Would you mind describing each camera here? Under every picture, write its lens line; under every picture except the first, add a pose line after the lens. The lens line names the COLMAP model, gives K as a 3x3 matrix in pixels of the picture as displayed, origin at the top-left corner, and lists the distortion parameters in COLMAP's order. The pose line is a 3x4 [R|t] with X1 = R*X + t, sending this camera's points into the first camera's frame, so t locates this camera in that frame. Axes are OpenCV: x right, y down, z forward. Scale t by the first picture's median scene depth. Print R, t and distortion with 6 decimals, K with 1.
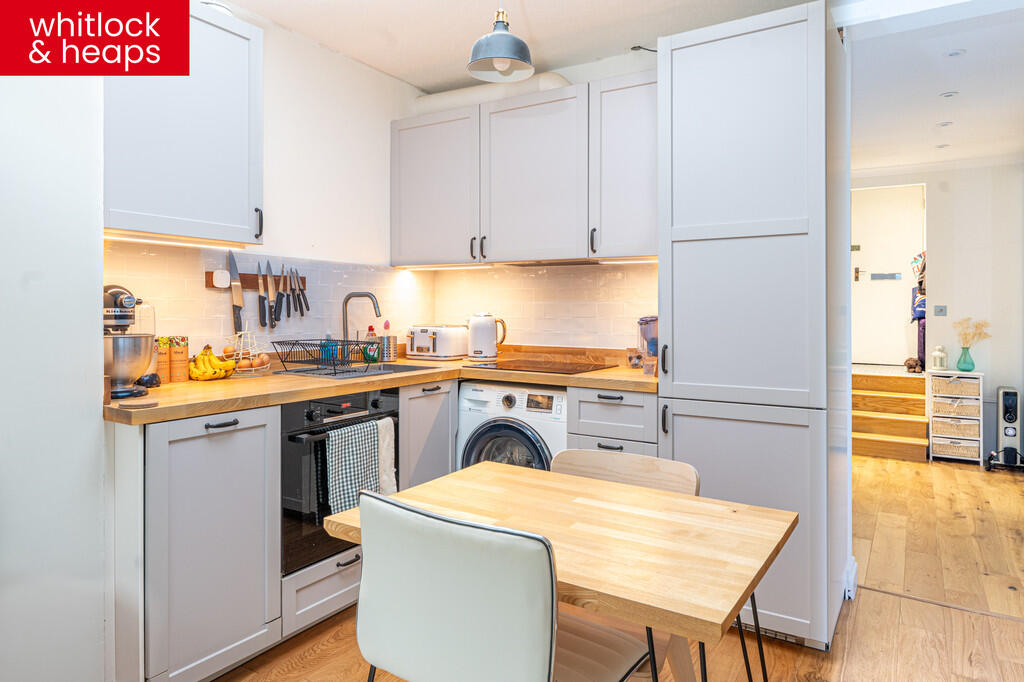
lens RADIAL K [[676.1, 0, 499.9], [0, 676.1, 297.4], [0, 0, 1]] dist [-0.003759, -0.000751]
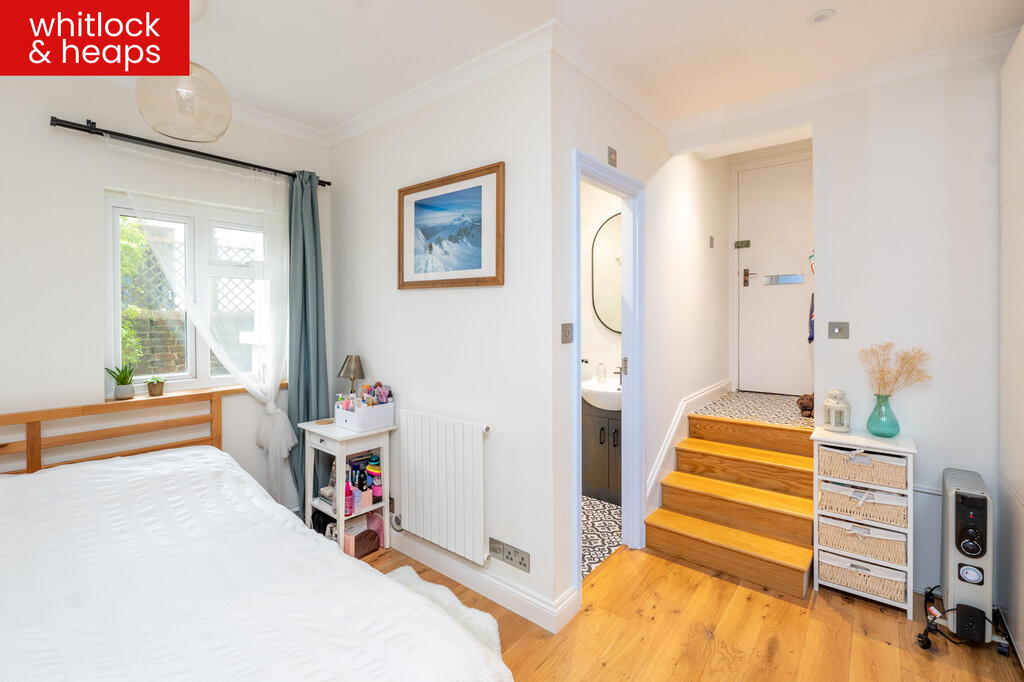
lens RADIAL K [[458.7, 0, 515.5], [0, 458.7, 313.6], [0, 0, 1]] dist [-0.005295, 0.000019]
pose [[0.993375, -0.009021, -0.114565, 0.435585], [0.010844, 0.999824, 0.015302, -0.004411], [0.114407, -0.016443, 0.993298, 0.593534]]
